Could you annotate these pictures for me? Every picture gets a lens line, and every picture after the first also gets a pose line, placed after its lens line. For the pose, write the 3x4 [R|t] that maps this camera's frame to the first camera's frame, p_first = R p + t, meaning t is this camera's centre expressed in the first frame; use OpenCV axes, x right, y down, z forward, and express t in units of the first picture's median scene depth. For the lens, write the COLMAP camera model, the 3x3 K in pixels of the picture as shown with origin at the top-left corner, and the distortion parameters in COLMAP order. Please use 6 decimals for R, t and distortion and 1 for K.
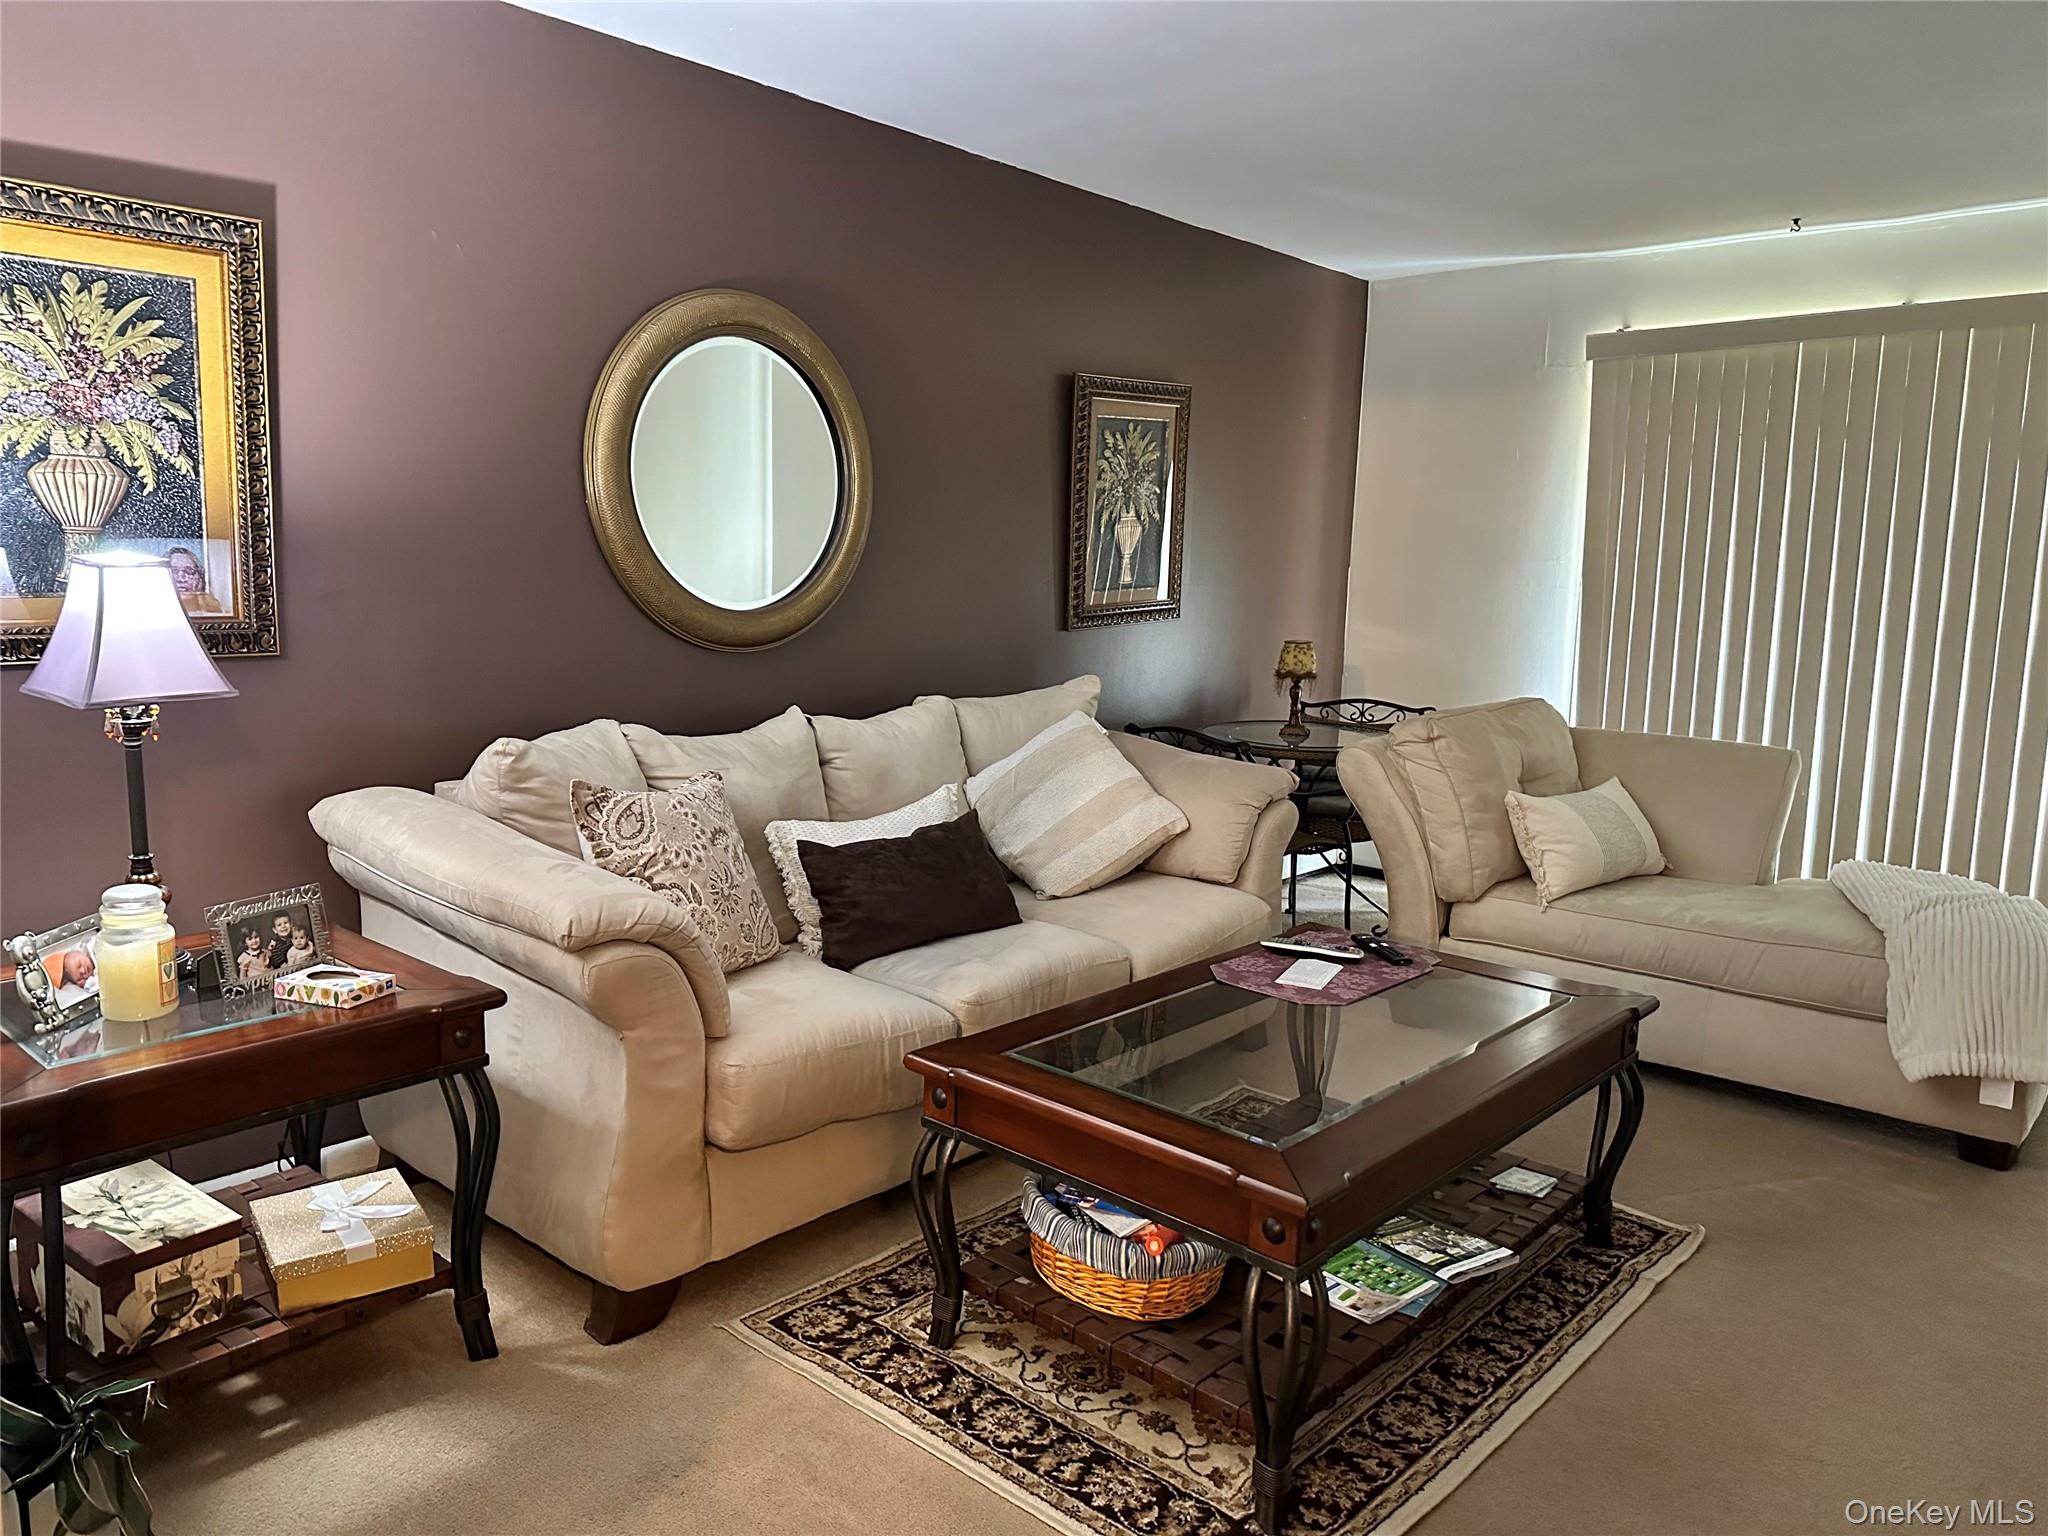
lens RADIAL K [[1426.4, 0, 1003.7], [0, 1426.4, 764.7], [0, 0, 1]] dist [0.056648, -0.073226]
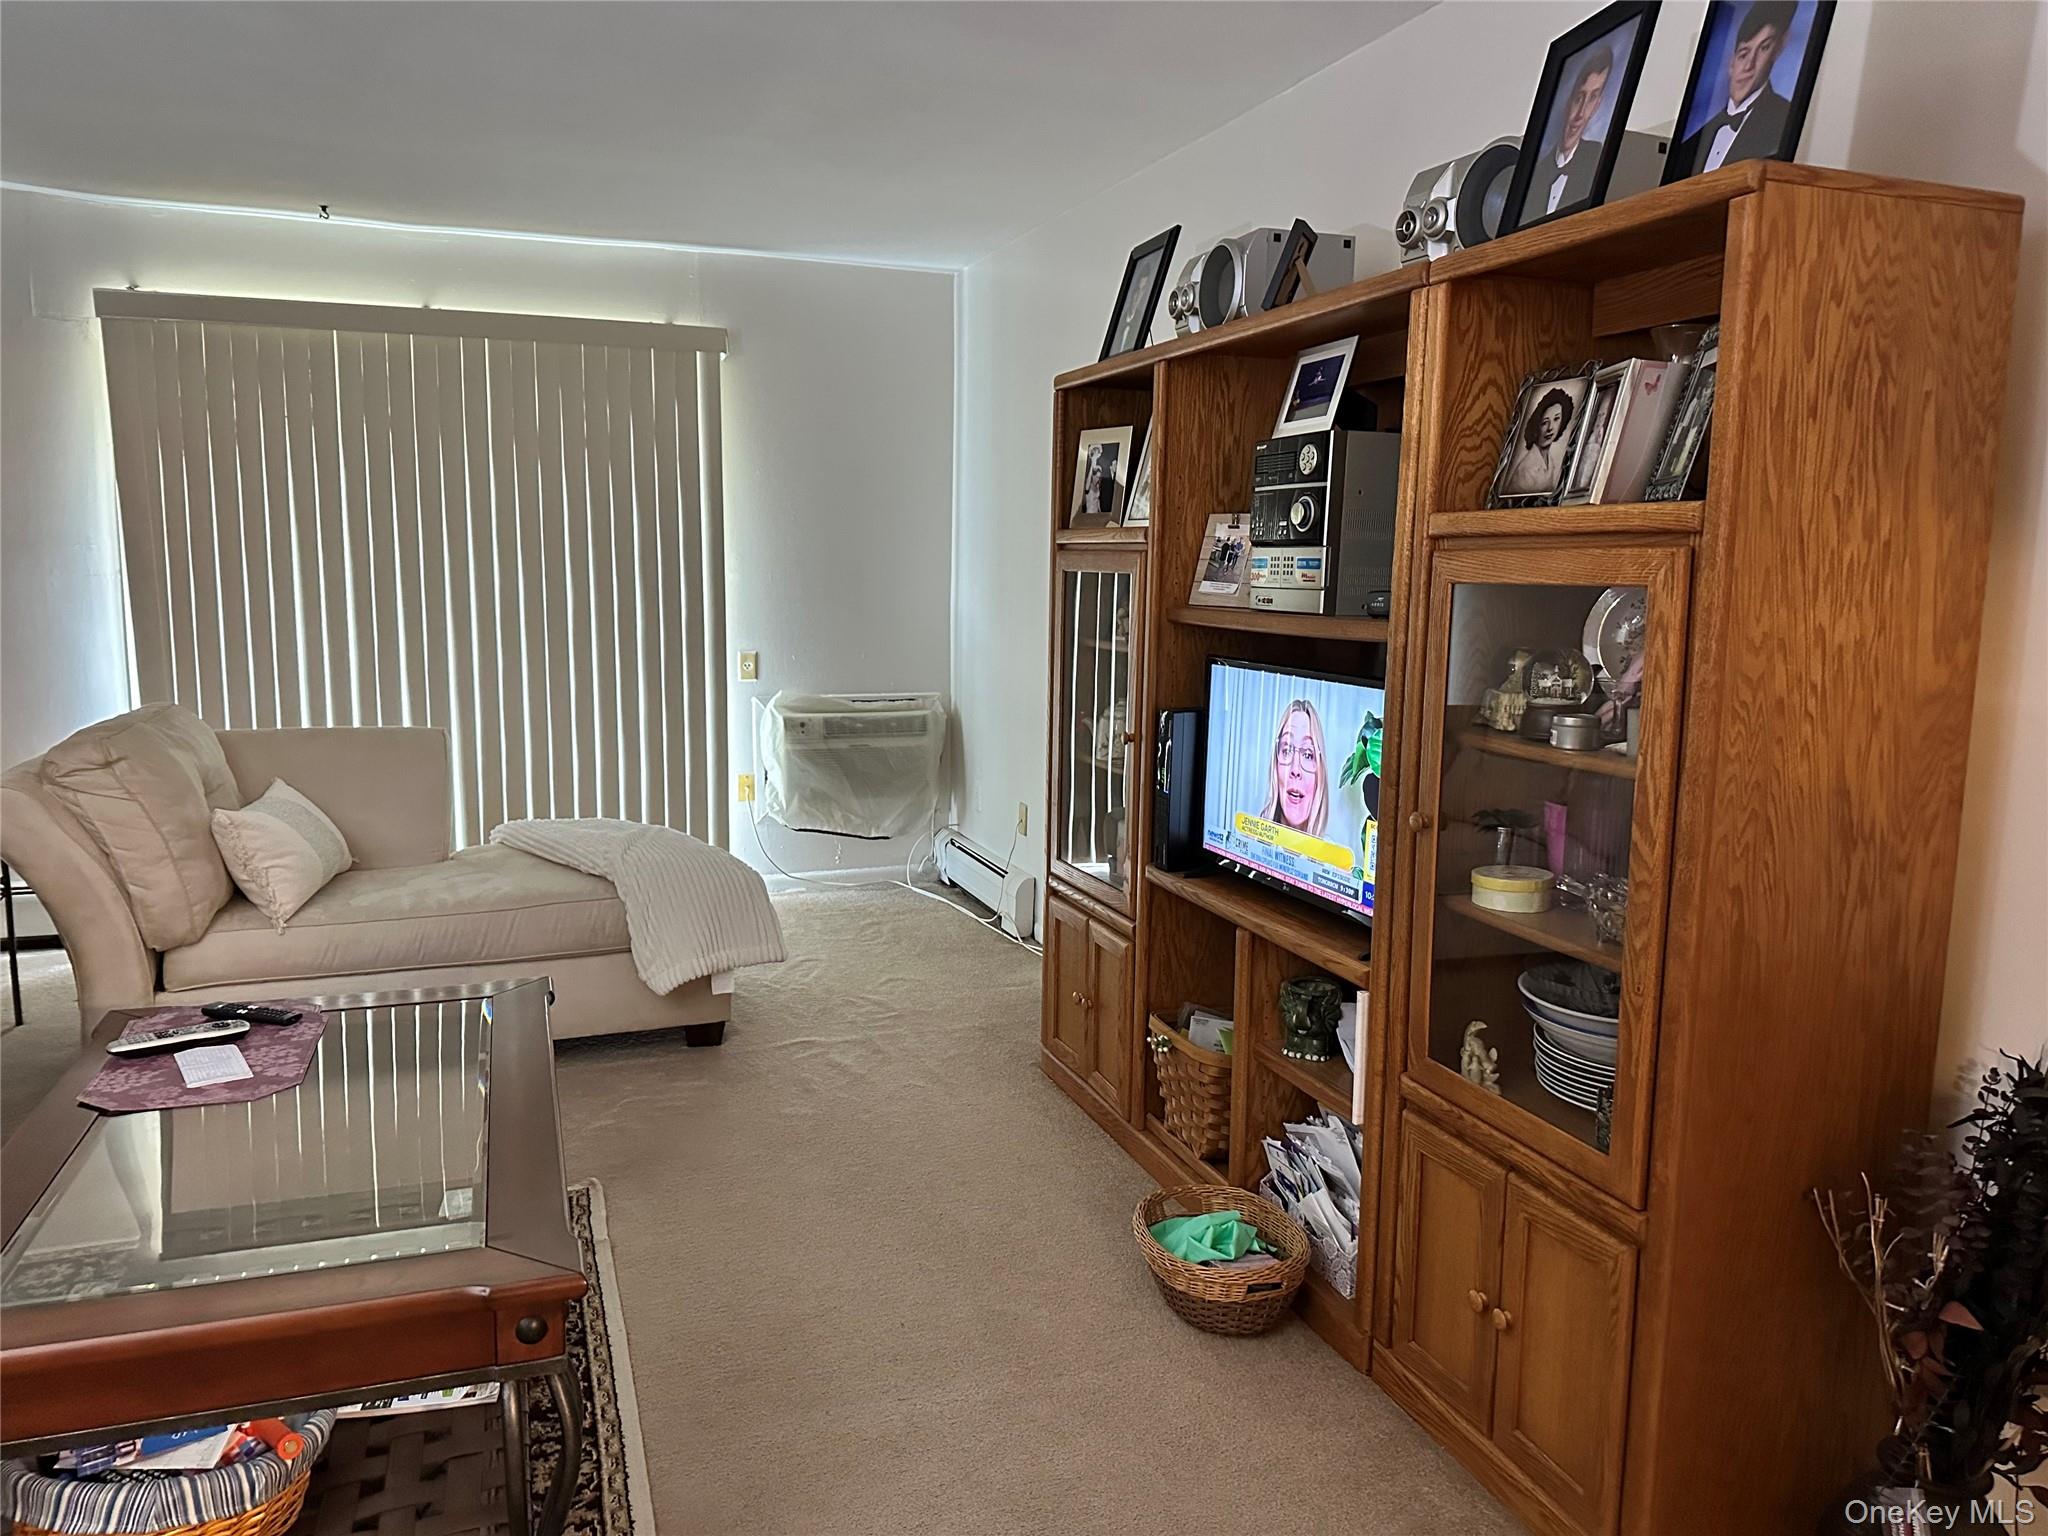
lens RADIAL K [[1426.4, 0, 1017.1], [0, 1426.4, 762.4], [0, 0, 1]] dist [0.056648, -0.073226]
pose [[0.463357, -0.134475, 0.875909, -0.281345], [0.121206, 0.988747, 0.087680, -0.041739], [-0.877844, 0.065539, 0.474442, 0.214750]]
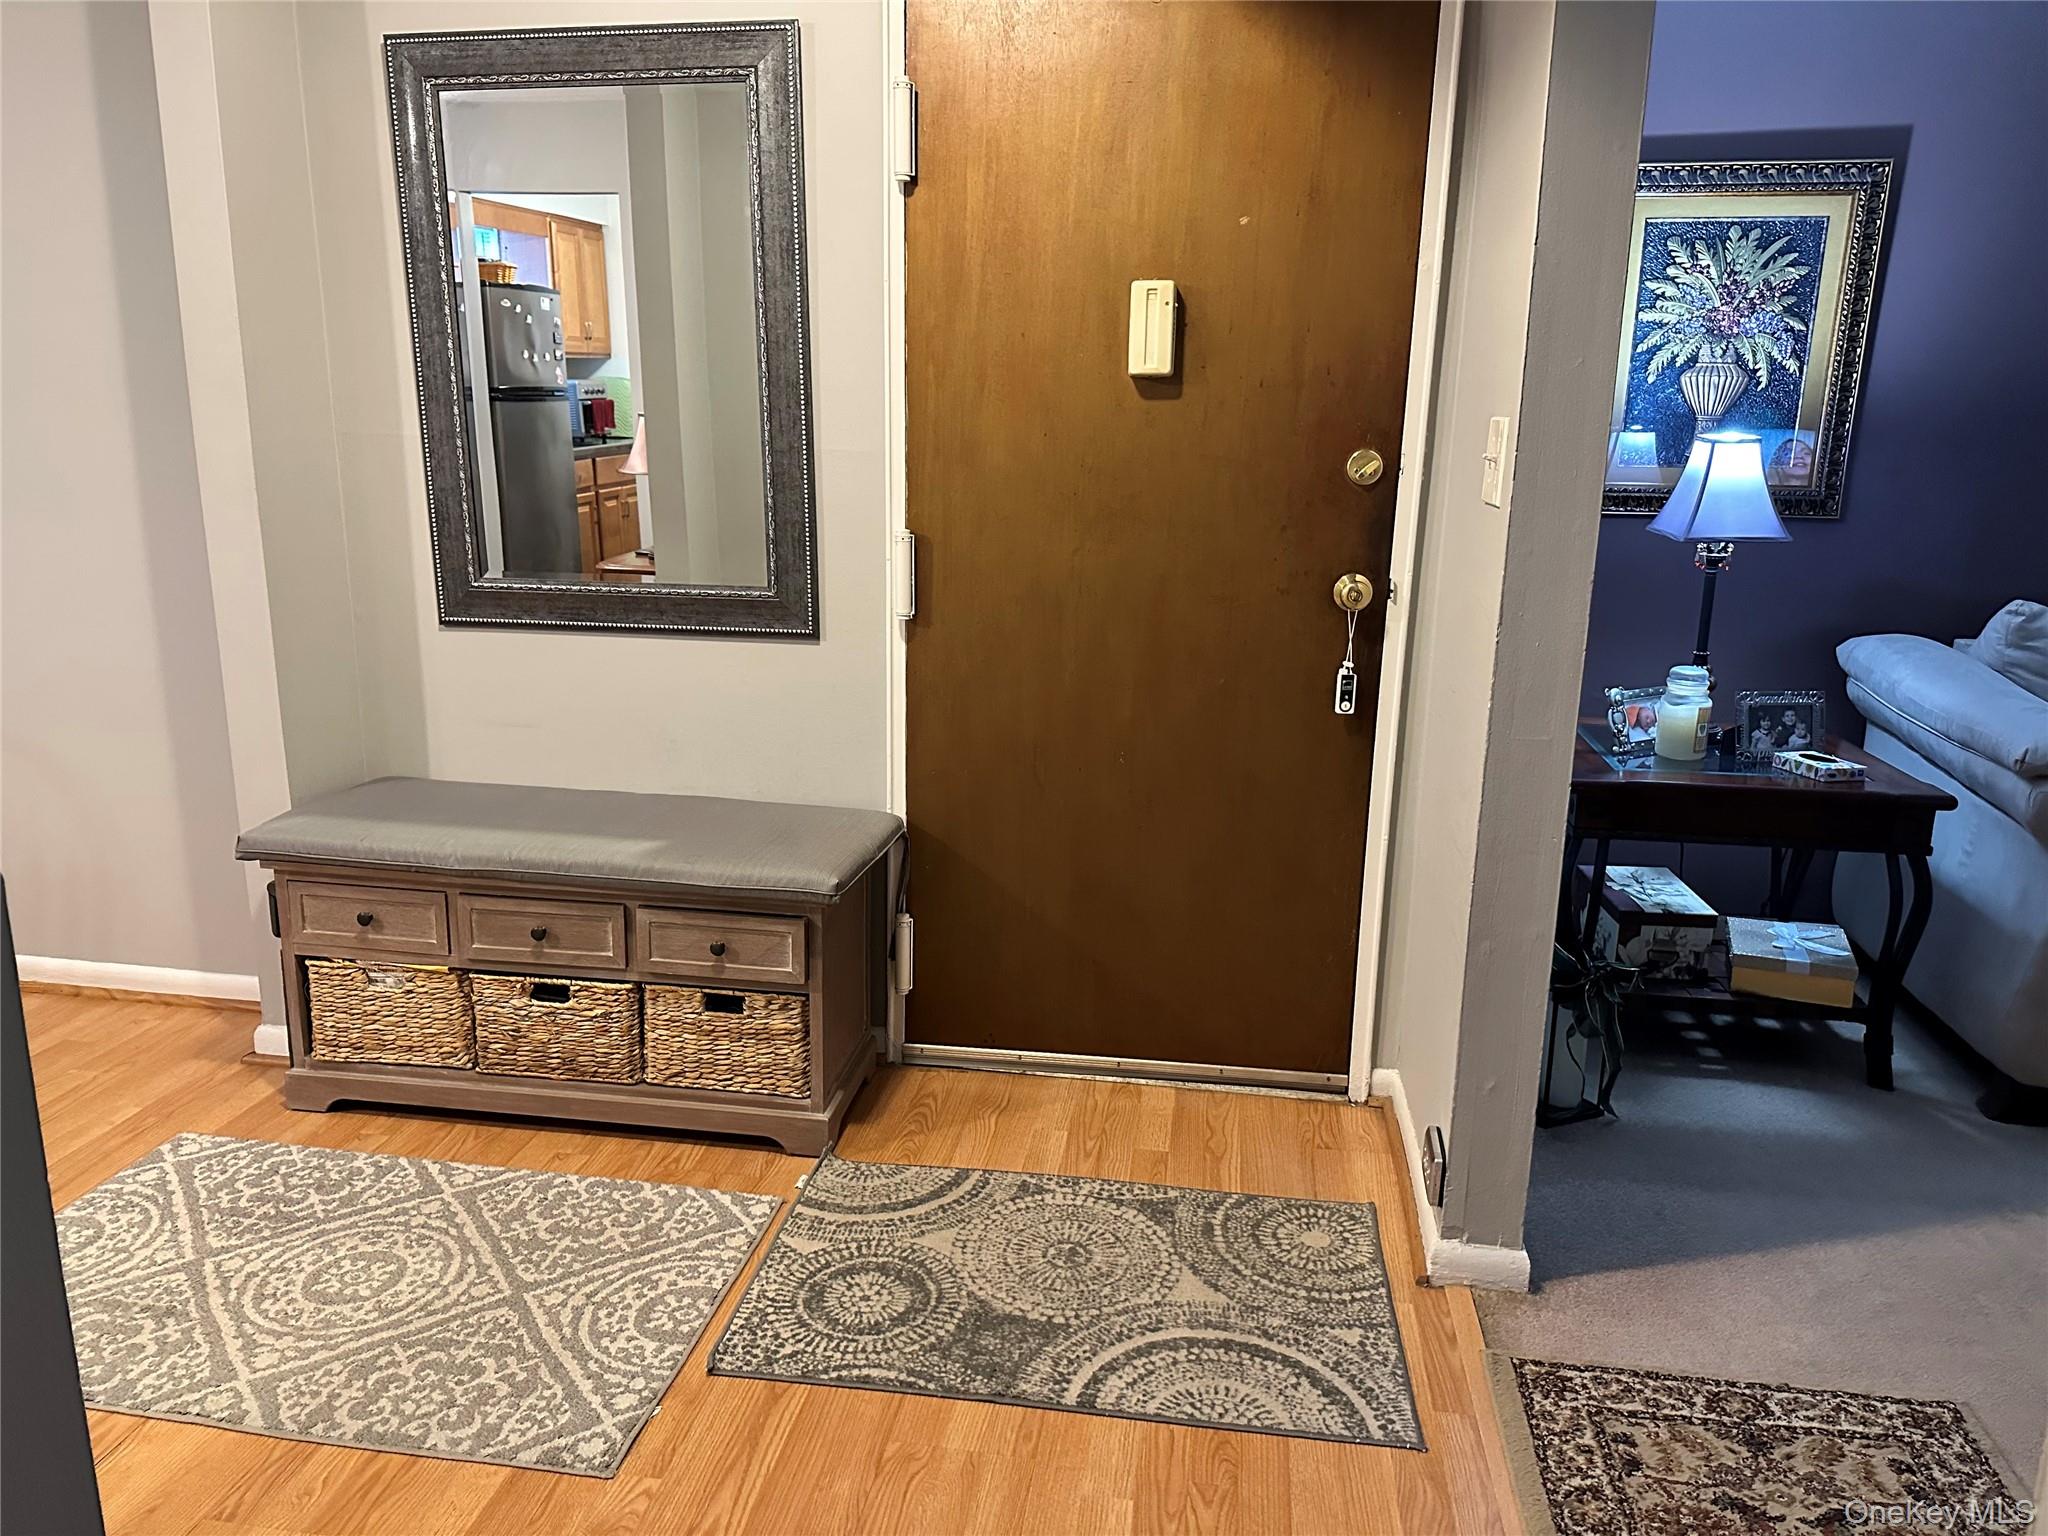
lens RADIAL K [[1426.4, 0, 1010.7], [0, 1426.4, 763.4], [0, 0, 1]] dist [0.056648, -0.073226]
pose [[0.529341, 0.184614, -0.828080, 0.199873], [-0.124449, 0.982376, 0.139461, 0.050459], [0.839232, 0.029231, 0.542987, -0.284895]]
